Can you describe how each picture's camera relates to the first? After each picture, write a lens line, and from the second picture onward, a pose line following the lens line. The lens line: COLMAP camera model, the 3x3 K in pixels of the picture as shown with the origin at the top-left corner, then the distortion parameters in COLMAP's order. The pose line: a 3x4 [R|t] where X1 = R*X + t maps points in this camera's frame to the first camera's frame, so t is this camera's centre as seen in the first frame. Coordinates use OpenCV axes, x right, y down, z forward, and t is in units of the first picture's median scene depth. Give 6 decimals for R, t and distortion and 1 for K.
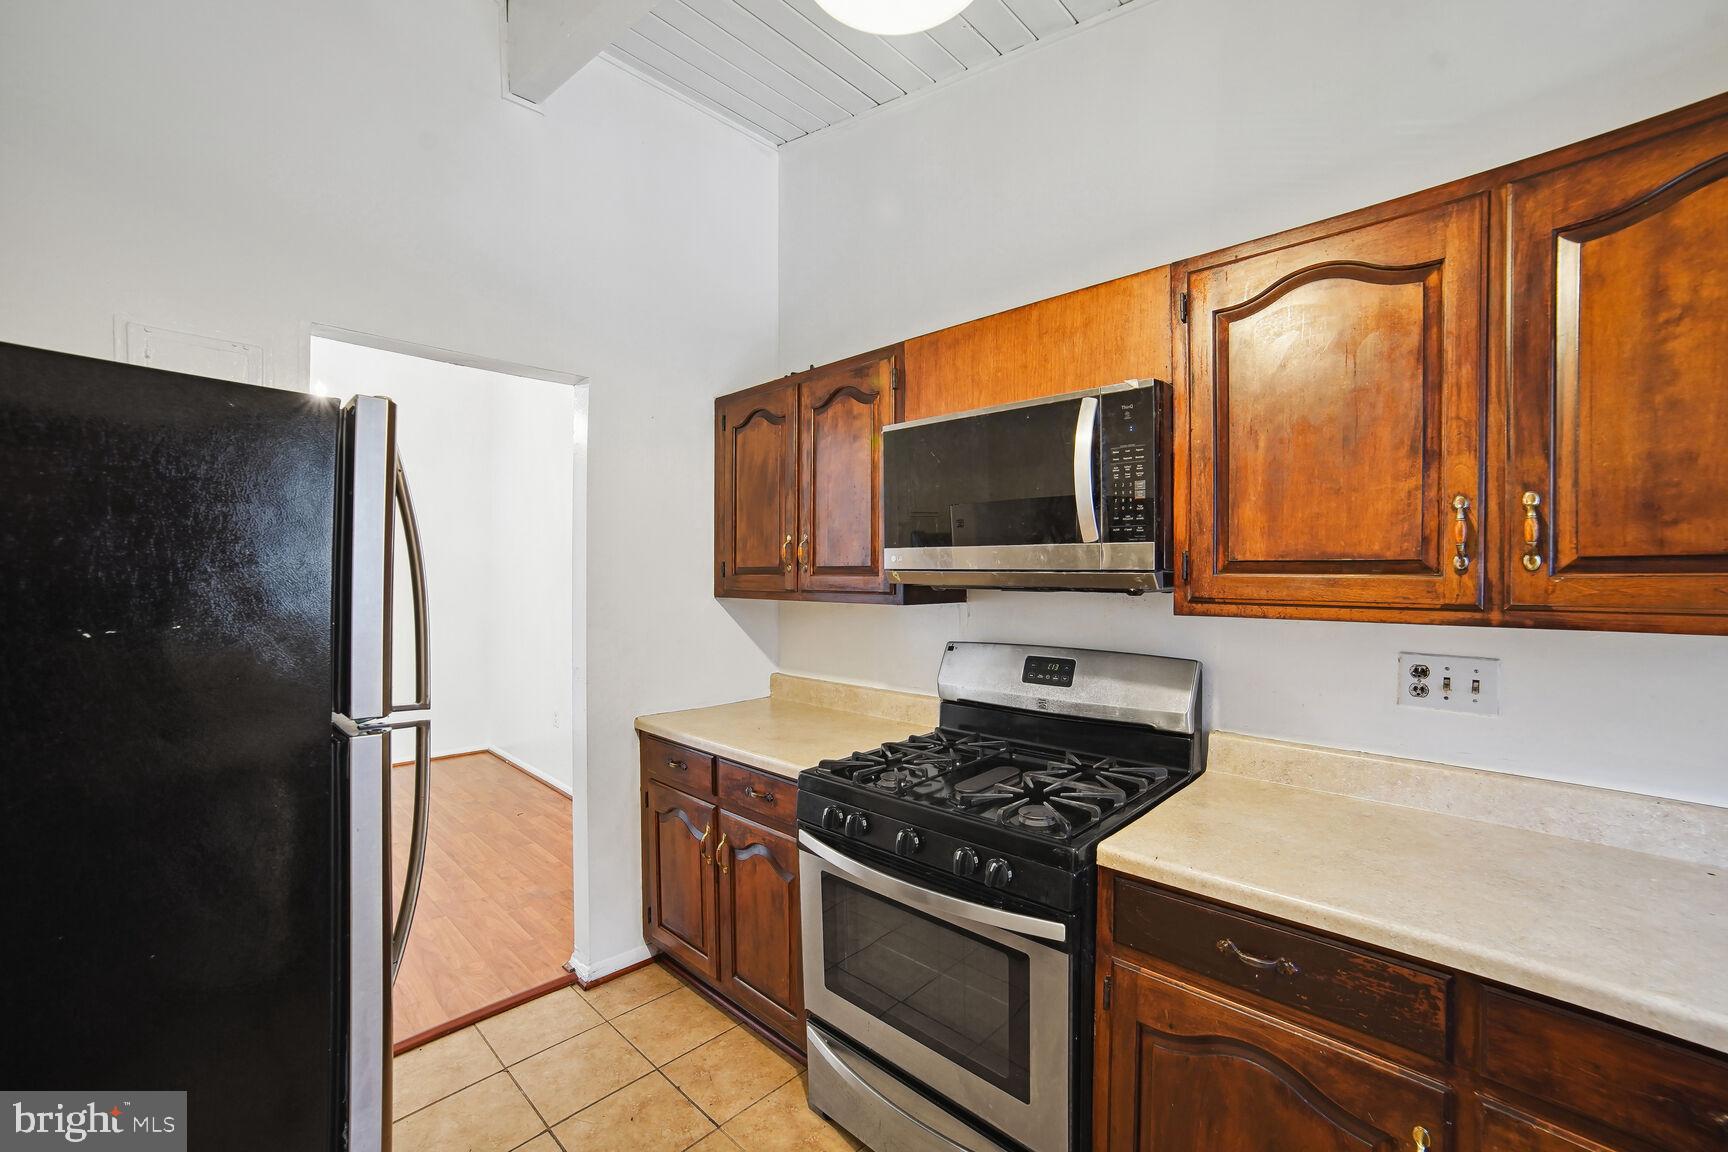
lens RADIAL K [[710.6, 0, 866.4], [0, 710.6, 588.1], [0, 0, 1]] dist [-0.091829, 0.032286]
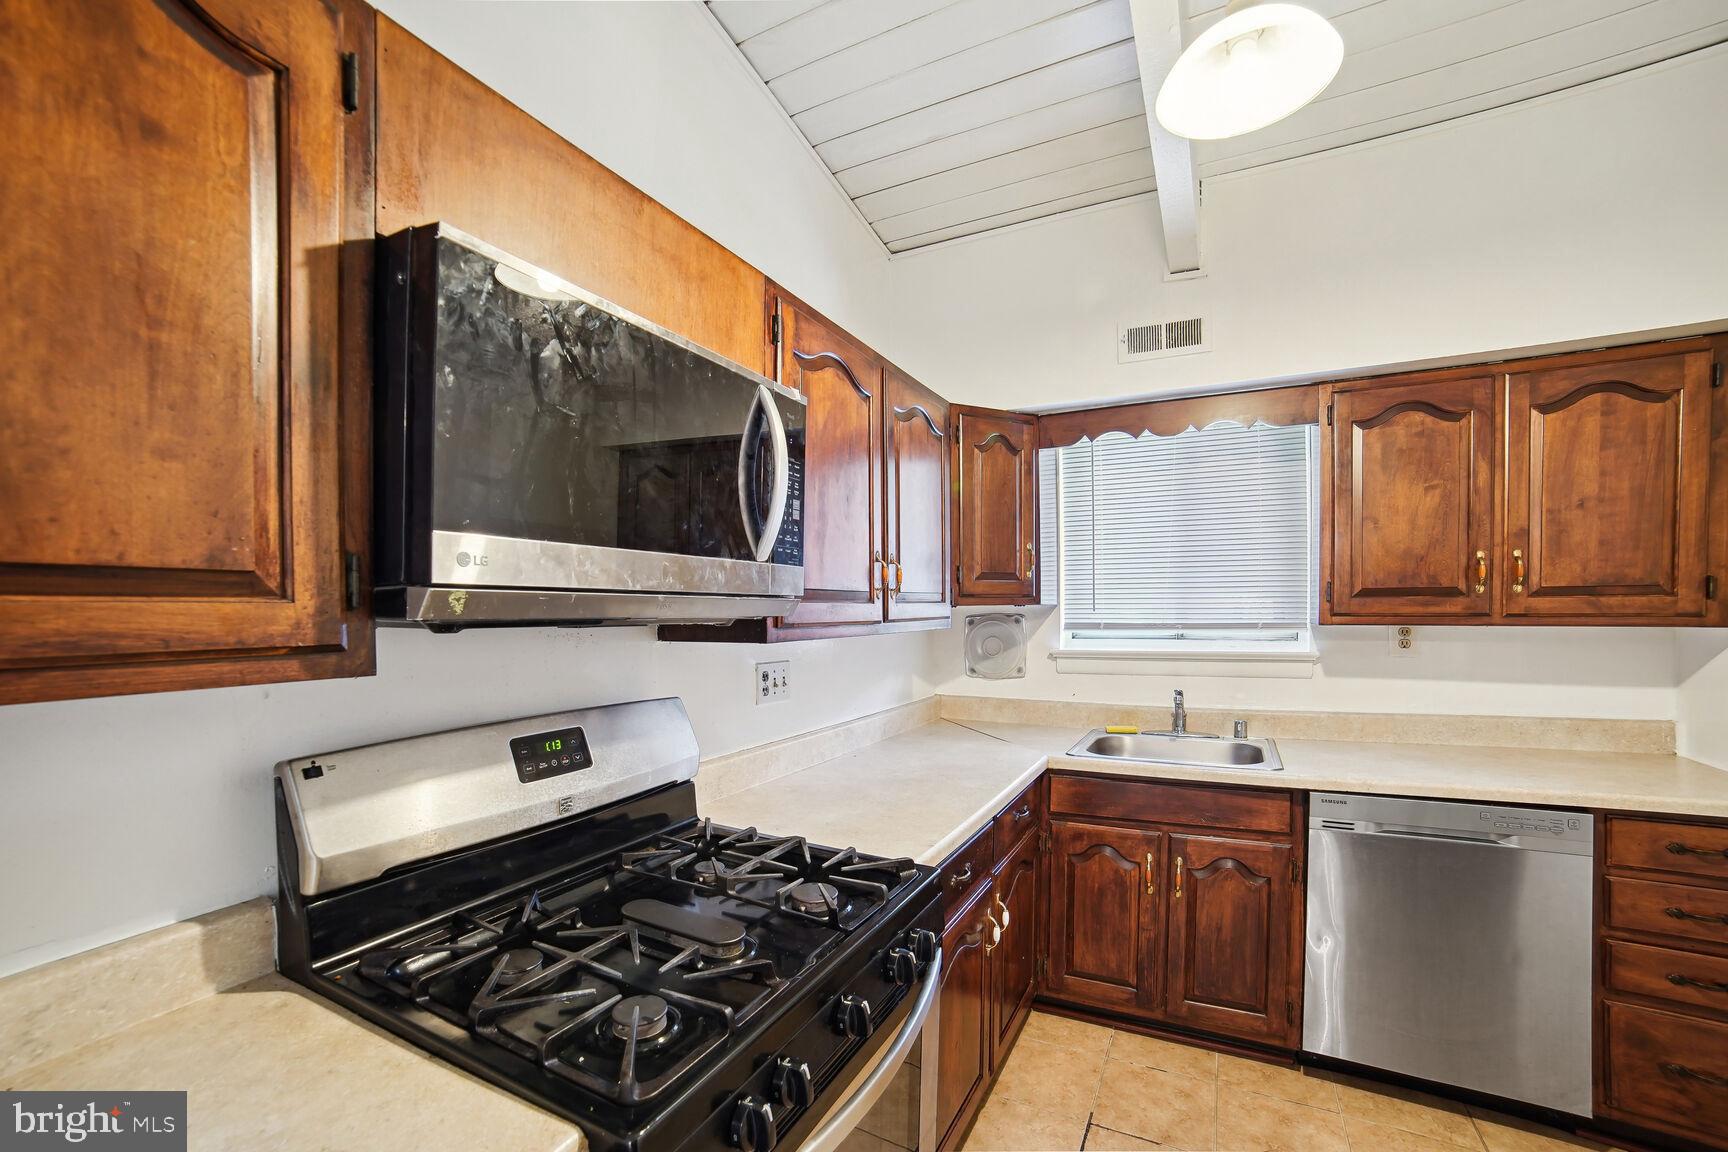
lens RADIAL K [[710.6, 0, 866.4], [0, 710.6, 588.1], [0, 0, 1]] dist [-0.091829, 0.032286]
pose [[-0.276073, 0.034204, 0.960528, -0.522394], [0.037826, 0.998979, -0.024702, -0.006538], [-0.960392, 0.029513, -0.277085, 1.092902]]
